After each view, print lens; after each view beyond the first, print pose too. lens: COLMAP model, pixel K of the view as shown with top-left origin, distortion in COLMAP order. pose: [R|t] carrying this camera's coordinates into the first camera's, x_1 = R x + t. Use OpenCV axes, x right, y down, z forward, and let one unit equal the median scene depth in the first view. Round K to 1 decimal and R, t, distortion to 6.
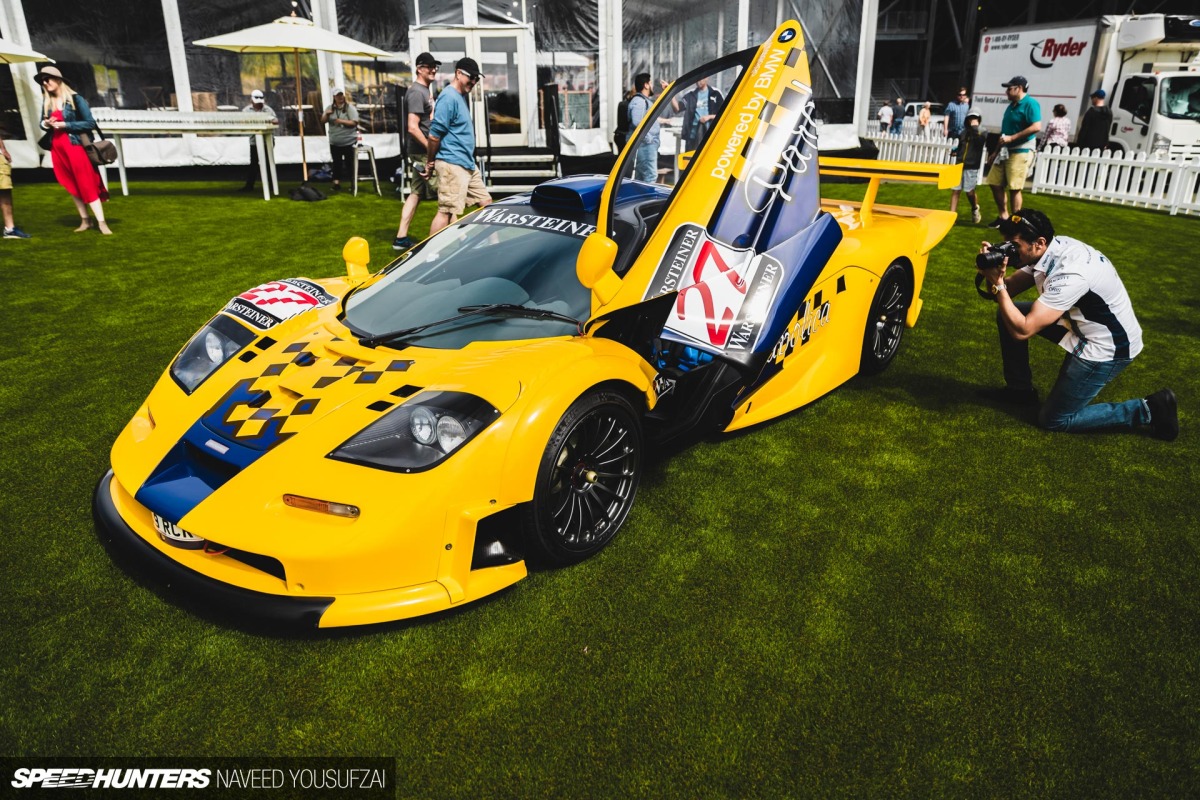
lens RADIAL K [[821.7, 0, 580.4], [0, 821.7, 391.6], [0, 0, 1]] dist [0.011341, 0.002333]
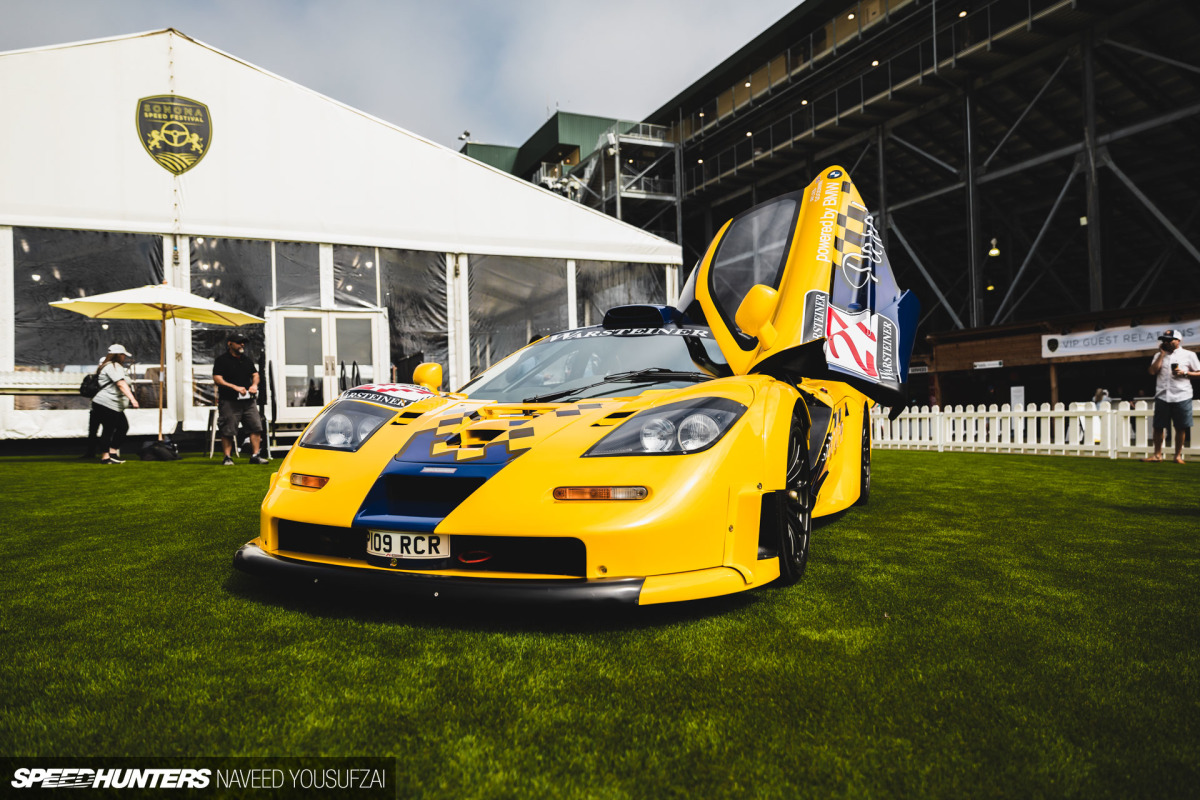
lens RADIAL K [[801.5, 0, 600.0], [0, 801.5, 400.0], [0, 0, 1]] dist [0.015431, -0.006075]
pose [[0.962984, -0.010258, 0.269364, -0.160790], [0.102435, 0.938238, -0.330480, 0.097952], [-0.249337, 0.345840, 0.904558, 0.034186]]
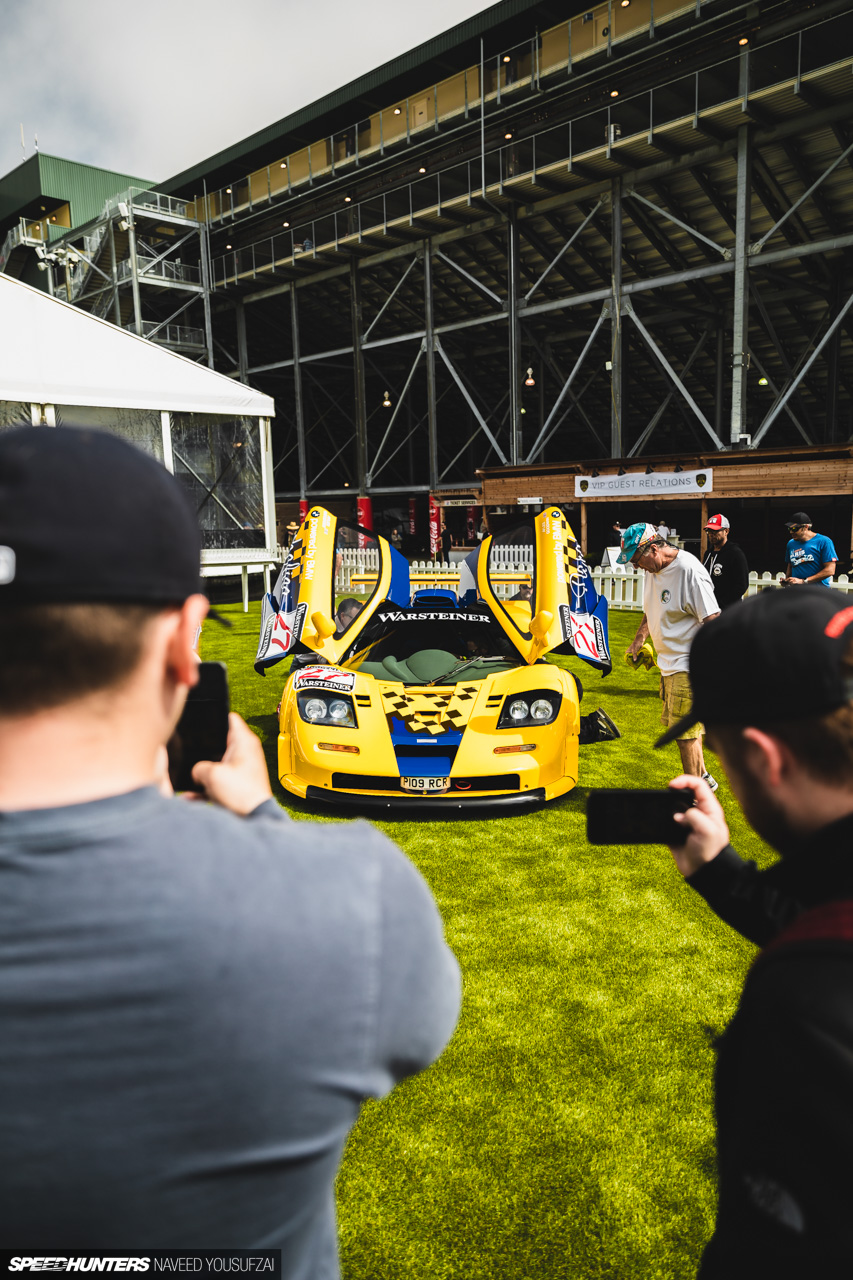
lens RADIAL K [[876.5, 0, 426.5], [0, 876.5, 640.0], [0, 0, 1]] dist [0.011341, 0.002333]
pose [[0.805863, -0.096716, 0.584149, -0.485348], [0.209940, 0.969145, -0.129164, 0.031685], [-0.553633, 0.226725, 0.801303, -0.183624]]
